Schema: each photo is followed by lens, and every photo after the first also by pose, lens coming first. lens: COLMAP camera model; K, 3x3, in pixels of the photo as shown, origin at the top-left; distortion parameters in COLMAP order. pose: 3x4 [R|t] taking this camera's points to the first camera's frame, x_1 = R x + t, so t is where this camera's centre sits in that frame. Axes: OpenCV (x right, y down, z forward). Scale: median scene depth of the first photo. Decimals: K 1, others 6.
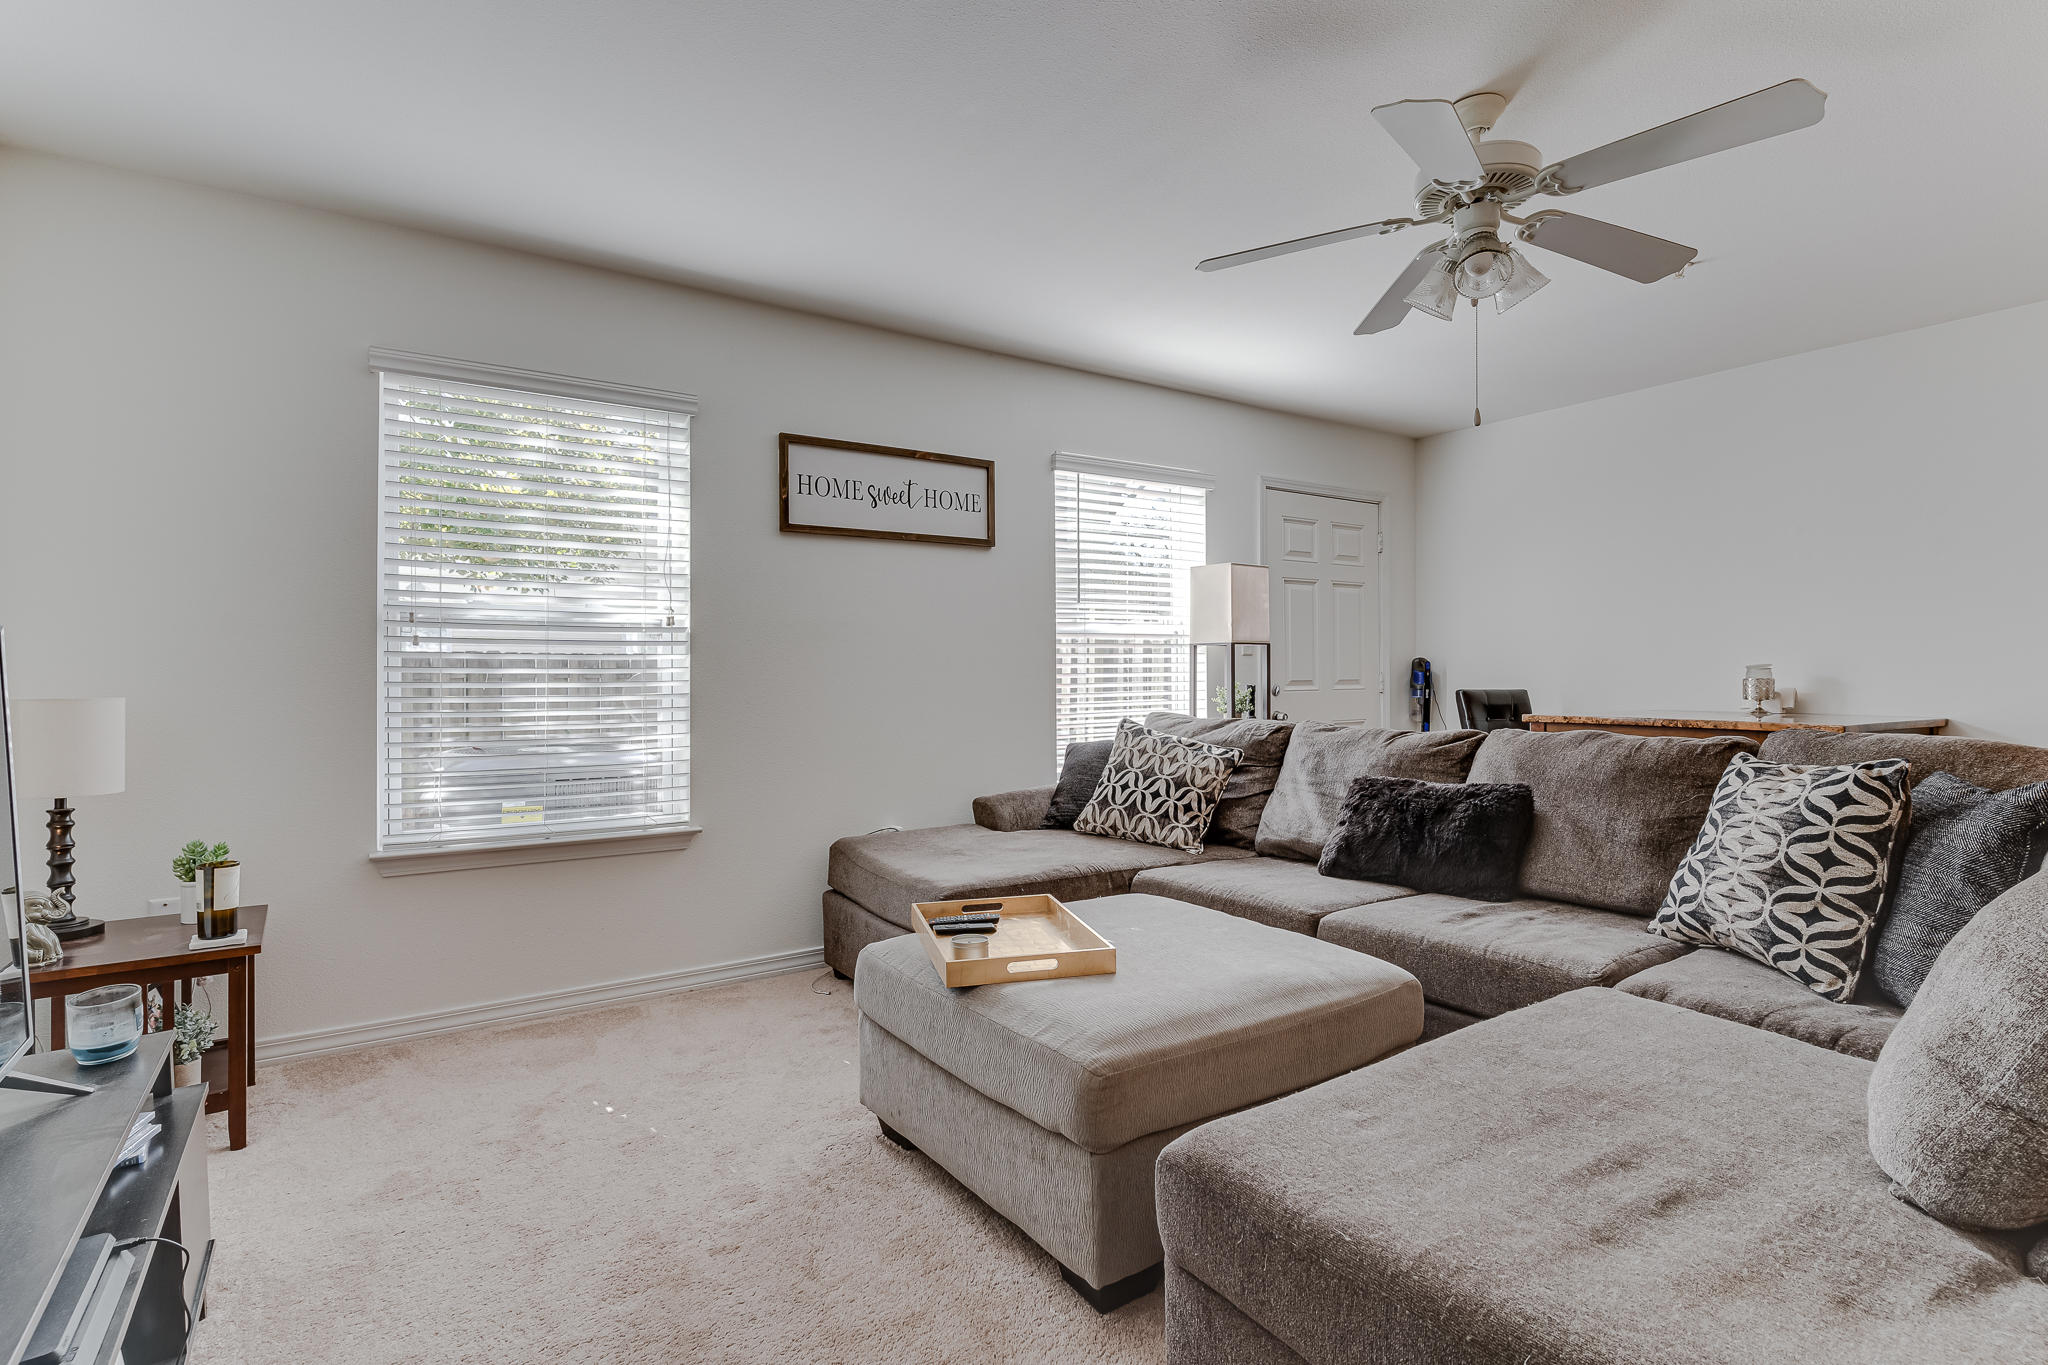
lens RADIAL K [[982.6, 0, 1022.3], [0, 982.6, 686.9], [0, 0, 1]] dist [0.006557, -0.001298]
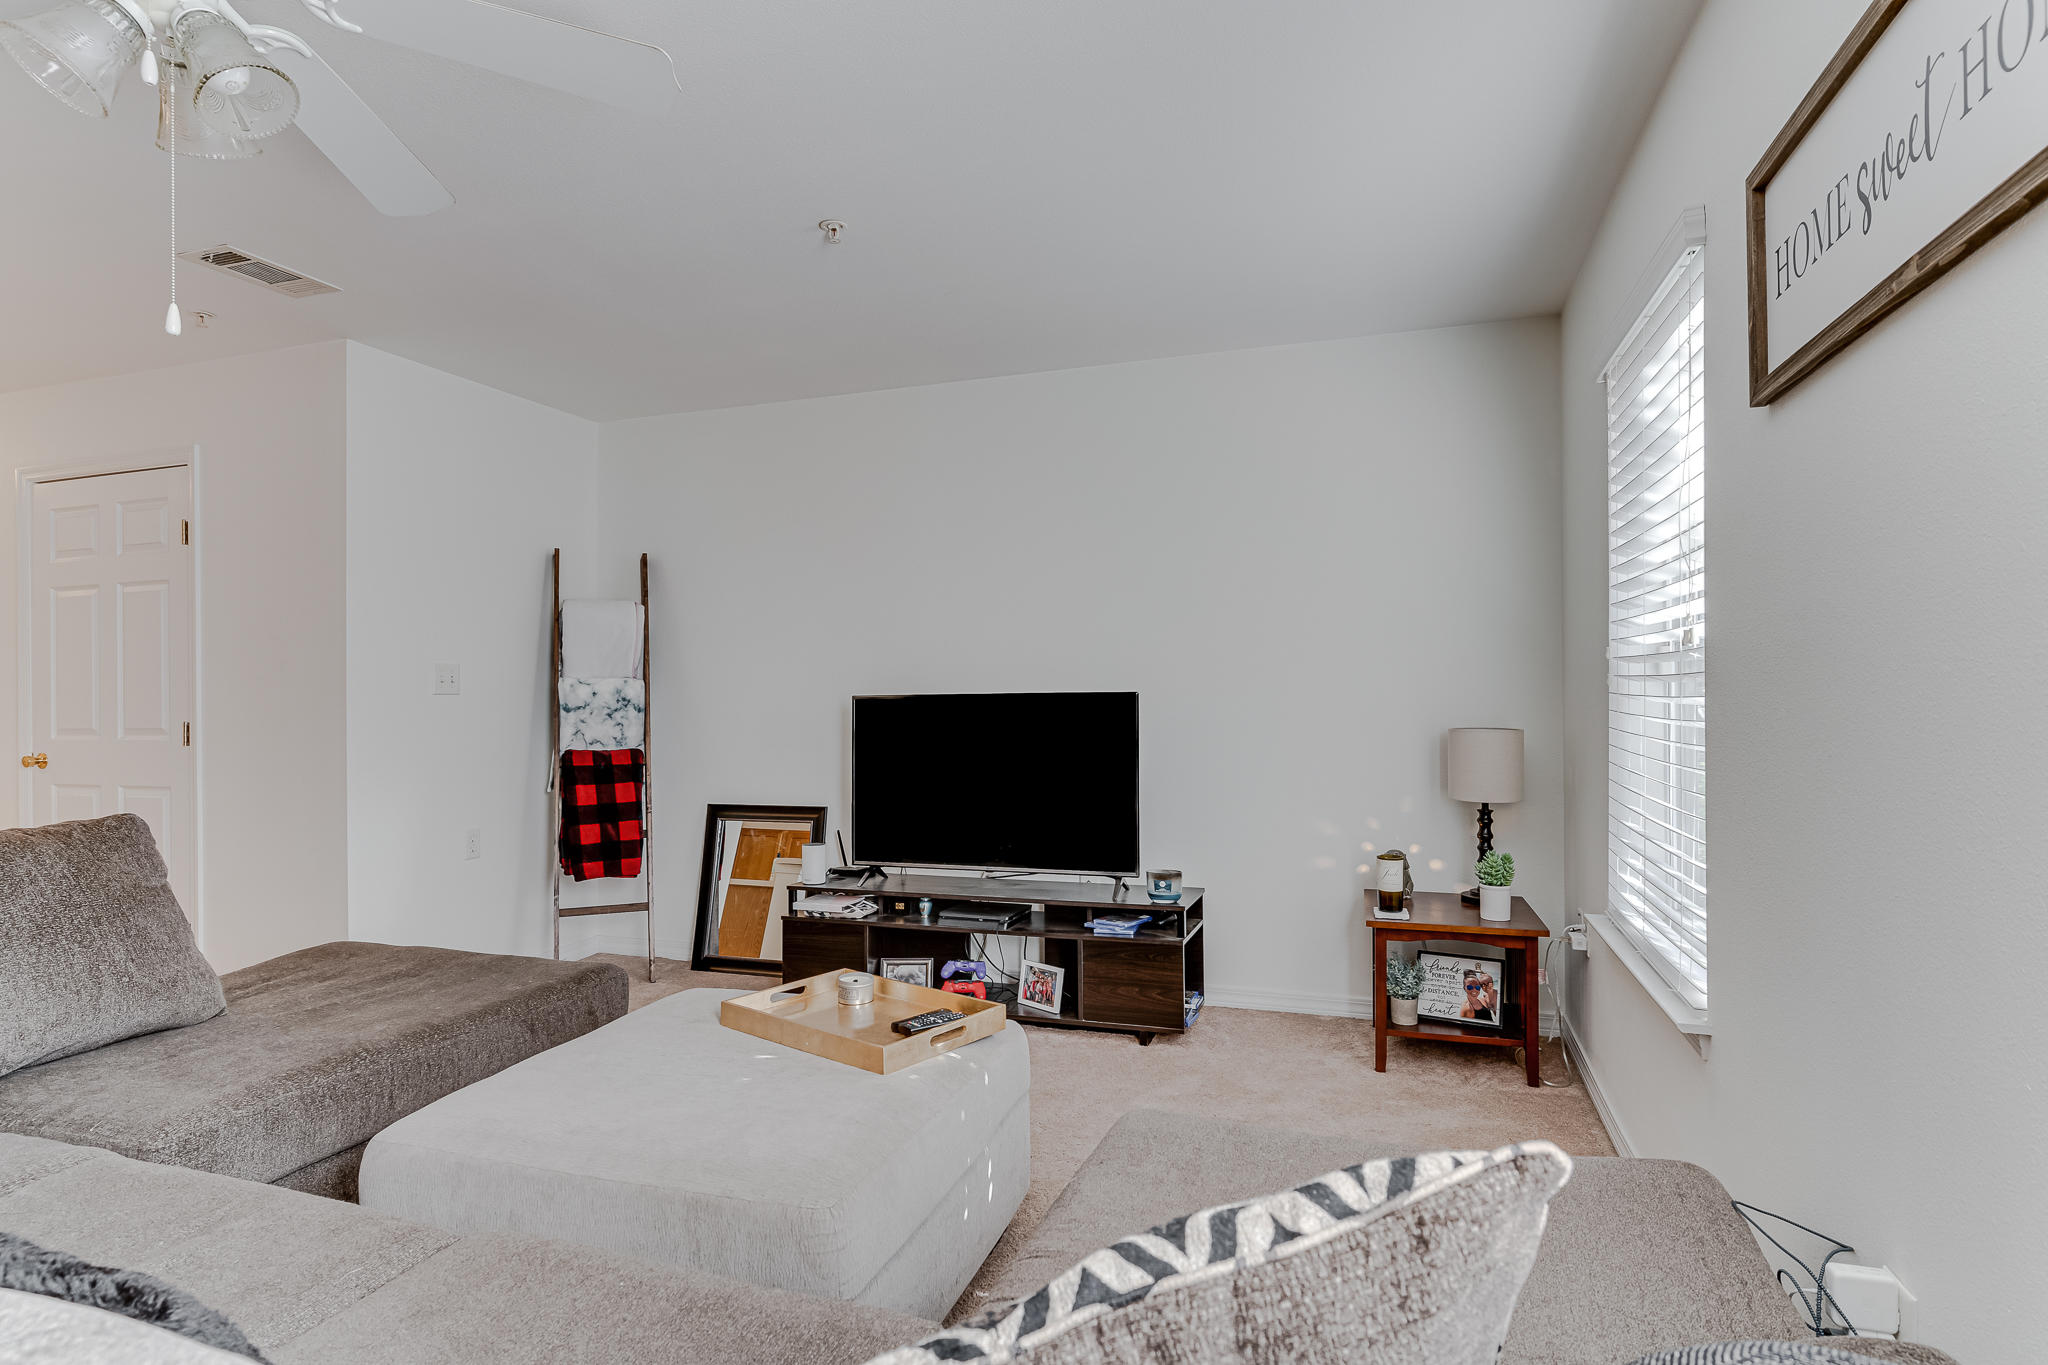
lens RADIAL K [[1037.2, 0, 1020.7], [0, 1037.2, 683.1], [0, 0, 1]] dist [-0.005853, 0.001705]
pose [[-0.795748, 0.006627, -0.605592, 0.266284], [0.002262, 0.999966, 0.007971, -0.043098], [0.605624, 0.004973, -0.795736, 1.173384]]
